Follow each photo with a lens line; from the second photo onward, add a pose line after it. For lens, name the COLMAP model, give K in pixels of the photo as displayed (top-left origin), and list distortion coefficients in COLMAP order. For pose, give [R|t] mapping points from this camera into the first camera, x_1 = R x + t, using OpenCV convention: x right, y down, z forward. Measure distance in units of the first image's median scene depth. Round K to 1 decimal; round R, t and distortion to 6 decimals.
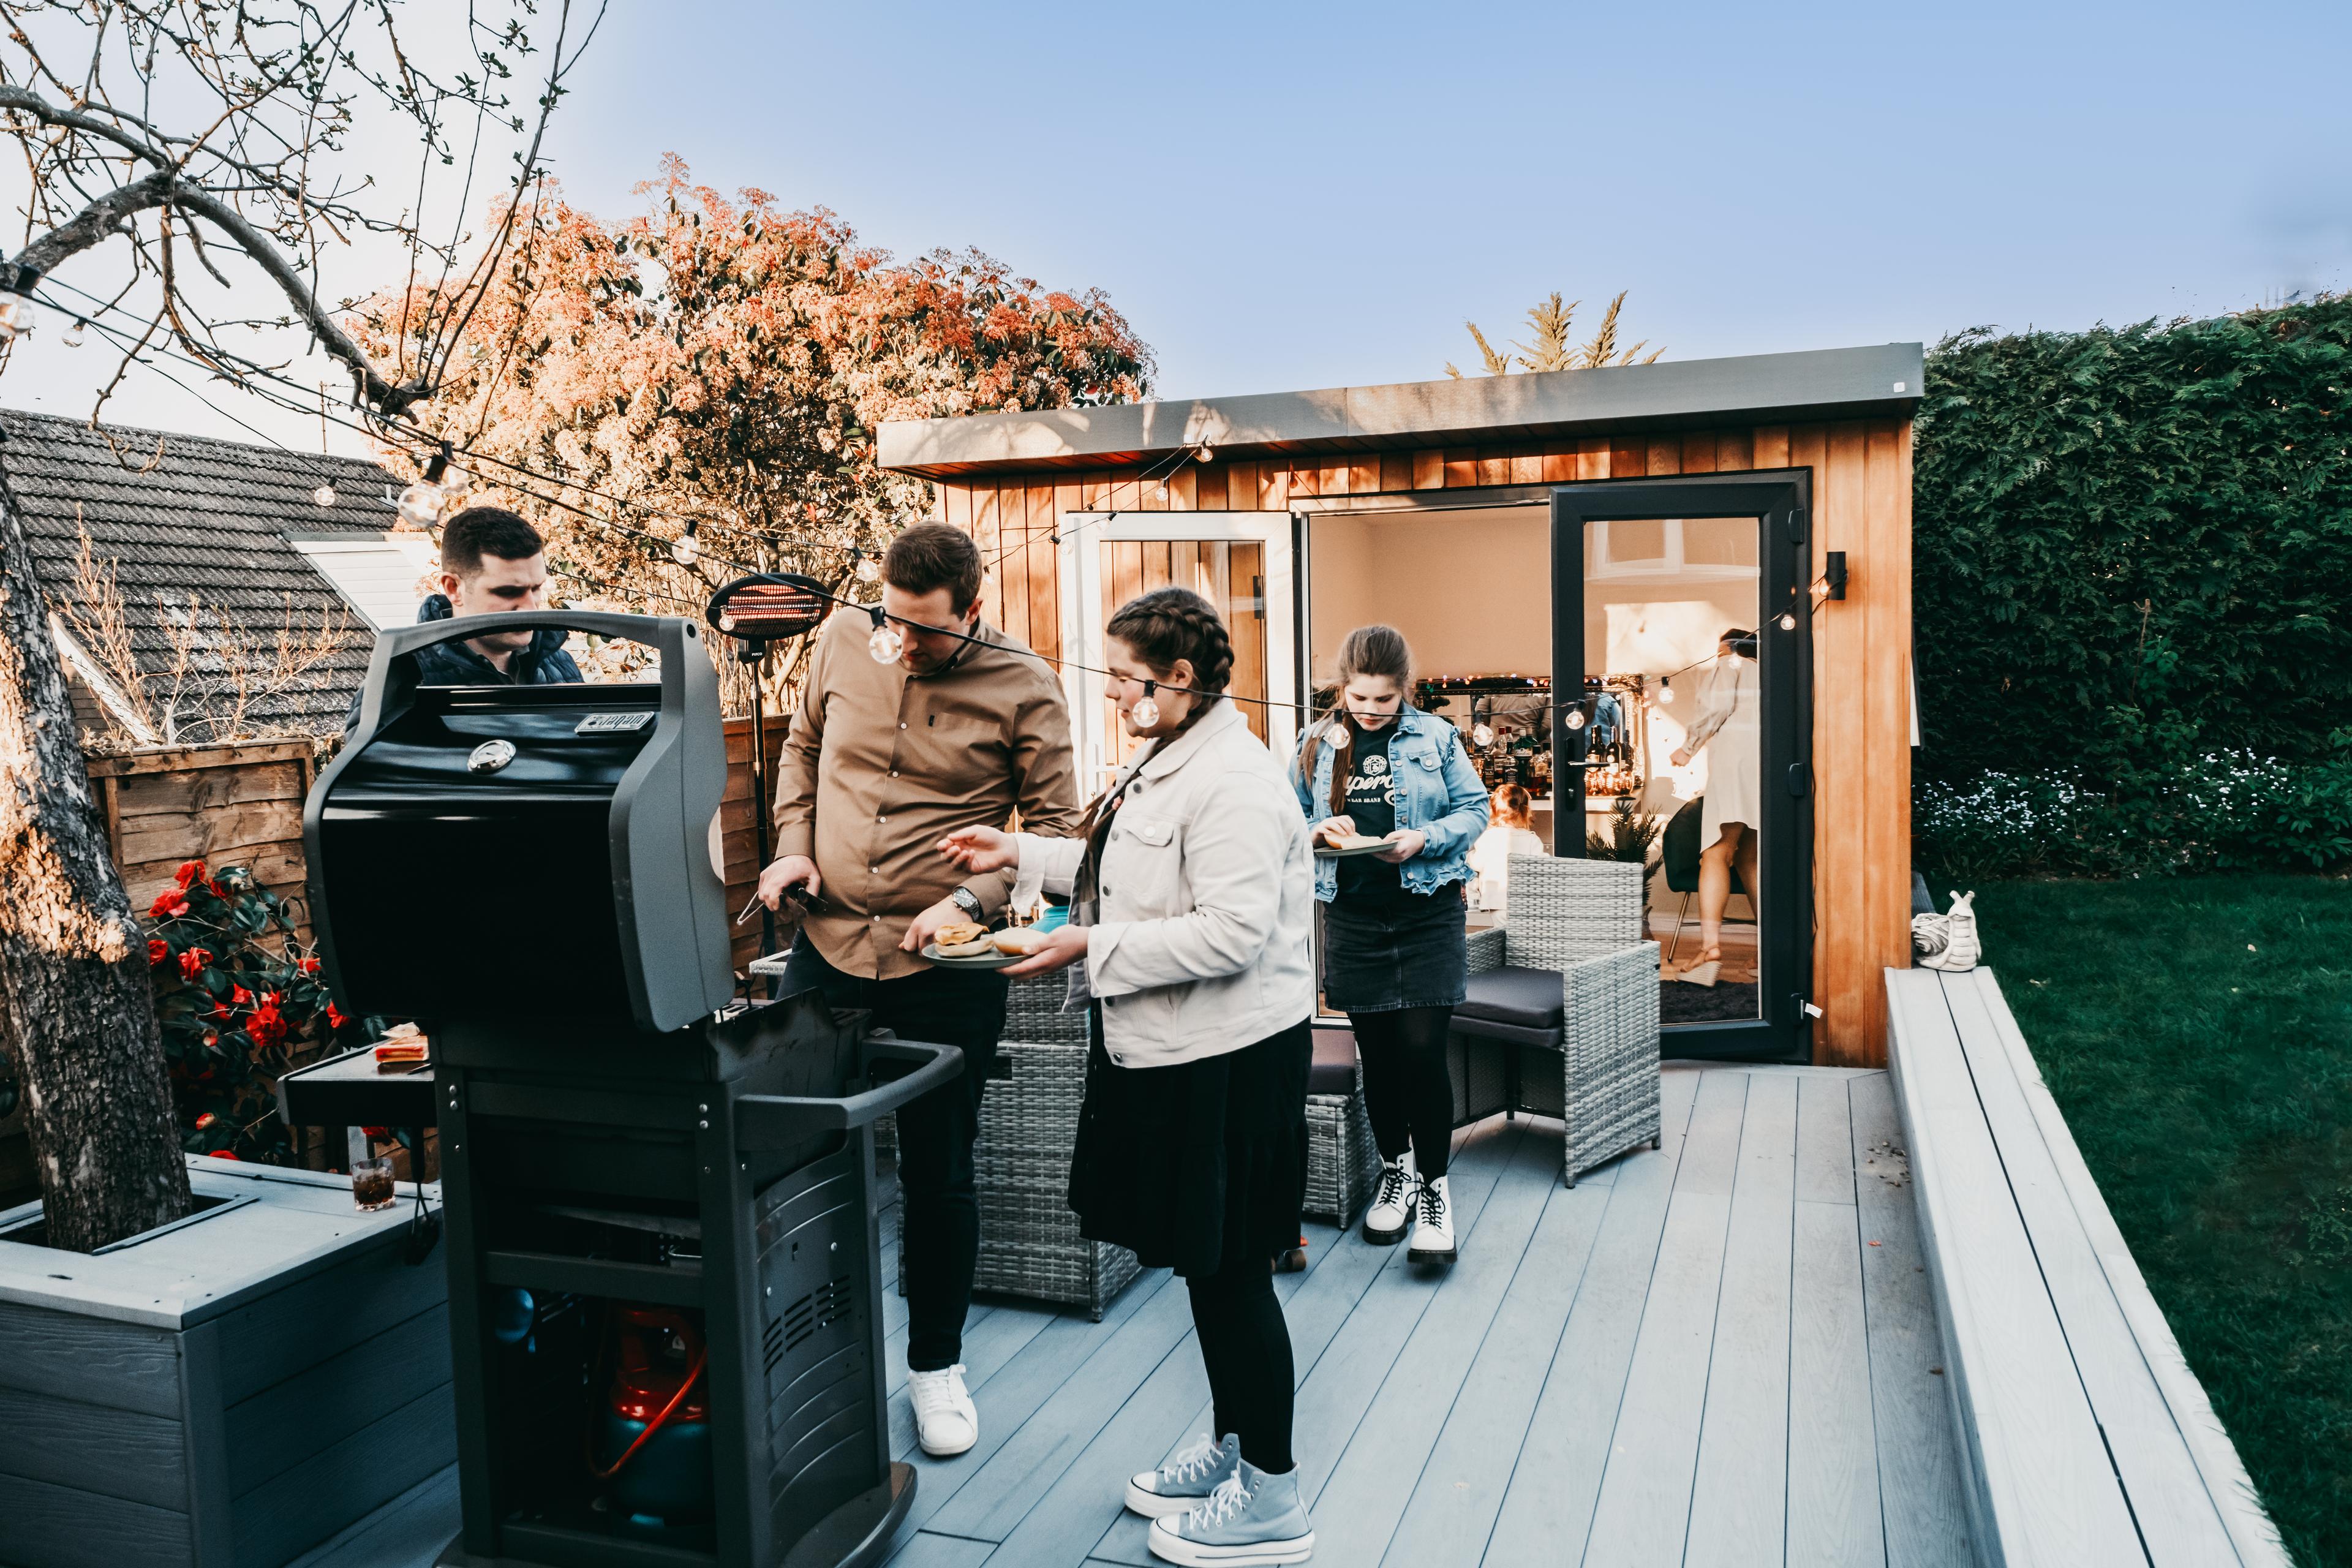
lens RADIAL K [[1738.5, 0, 1176.7], [0, 1738.5, 796.2], [0, 0, 1]] dist [0.010701, -0.009566]
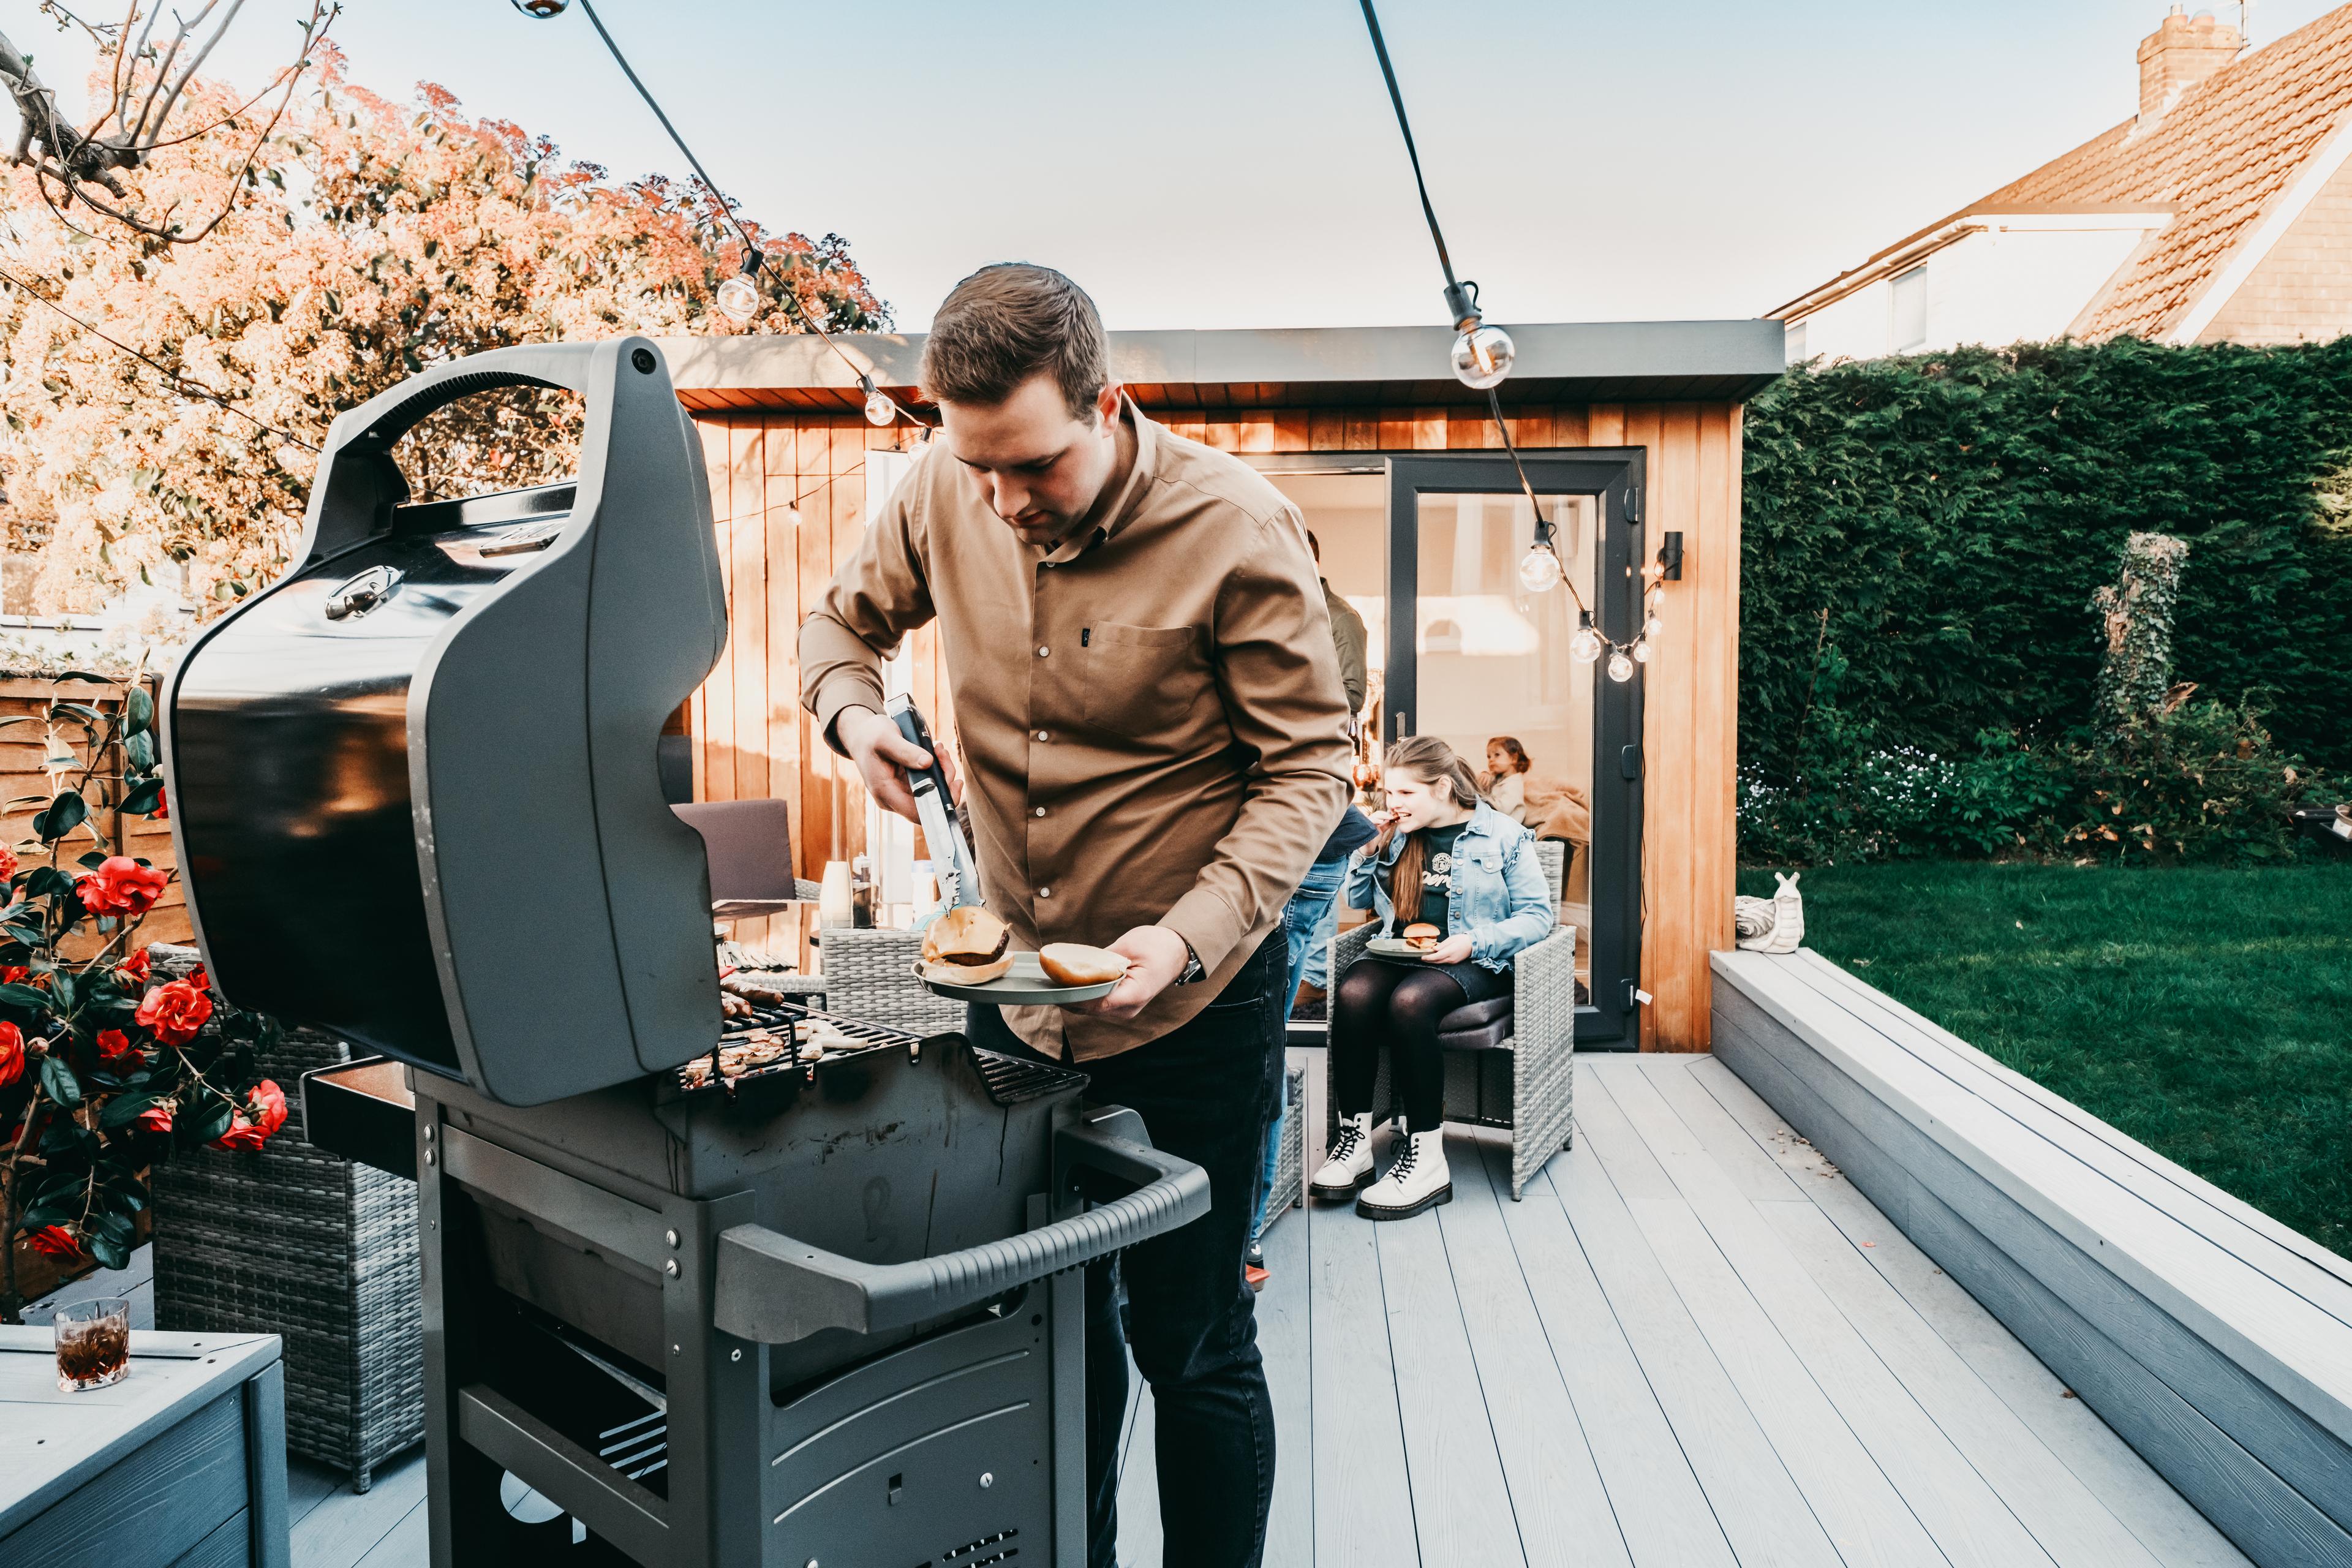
lens RADIAL K [[1612.6, 0, 1172.8], [0, 1612.6, 768.4], [0, 0, 1]] dist [-0.004241, -0.003736]
pose [[0.964751, 0.009023, 0.263008, -0.101260], [-0.002013, 0.999636, -0.026909, 0.014573], [-0.263155, 0.025431, 0.964418, 0.143342]]
